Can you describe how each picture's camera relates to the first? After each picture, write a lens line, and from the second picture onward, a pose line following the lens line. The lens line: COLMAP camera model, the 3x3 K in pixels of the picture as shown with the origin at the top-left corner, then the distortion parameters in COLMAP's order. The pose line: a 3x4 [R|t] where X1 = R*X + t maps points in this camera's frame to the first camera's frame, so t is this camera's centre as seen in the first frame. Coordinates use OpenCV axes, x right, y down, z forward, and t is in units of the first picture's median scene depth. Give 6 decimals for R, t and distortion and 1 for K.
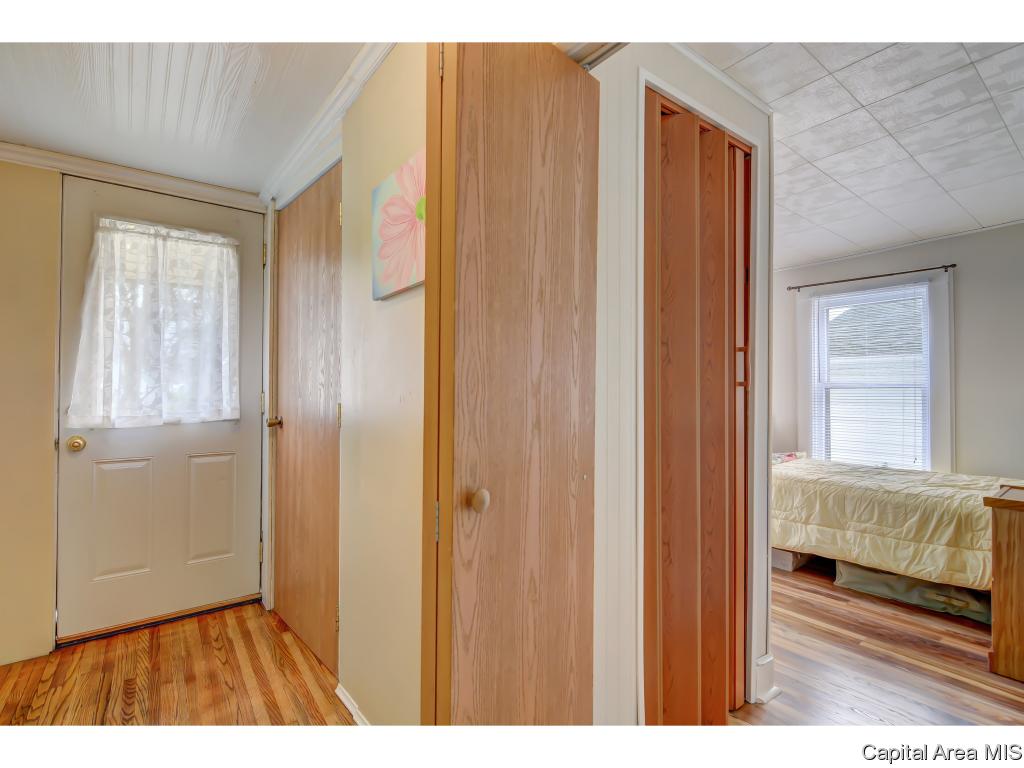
lens RADIAL K [[487.1, 0, 516.2], [0, 487.1, 387.5], [0, 0, 1]] dist [-0.010073, -0.001220]
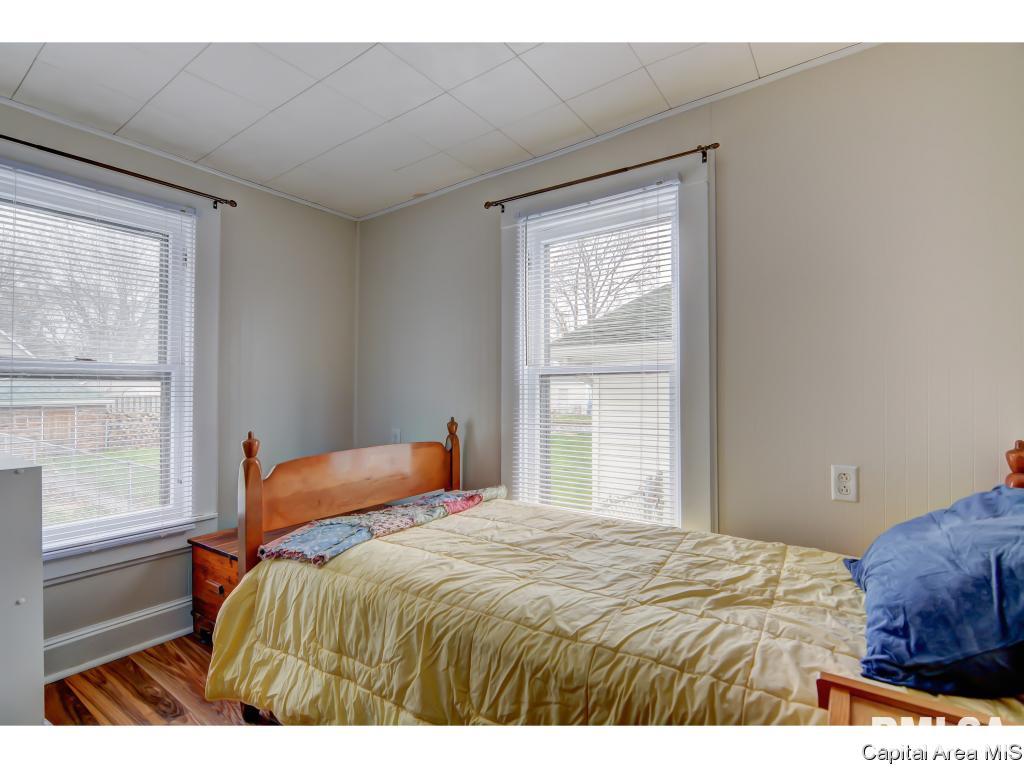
lens RADIAL K [[487.1, 0, 510.2], [0, 487.1, 383.8], [0, 0, 1]] dist [-0.010073, -0.001220]
pose [[0.956230, -0.002533, 0.292605, 0.523223], [0.004685, 0.999967, -0.006654, 0.018598], [-0.292579, 0.007734, 0.956210, 0.543509]]
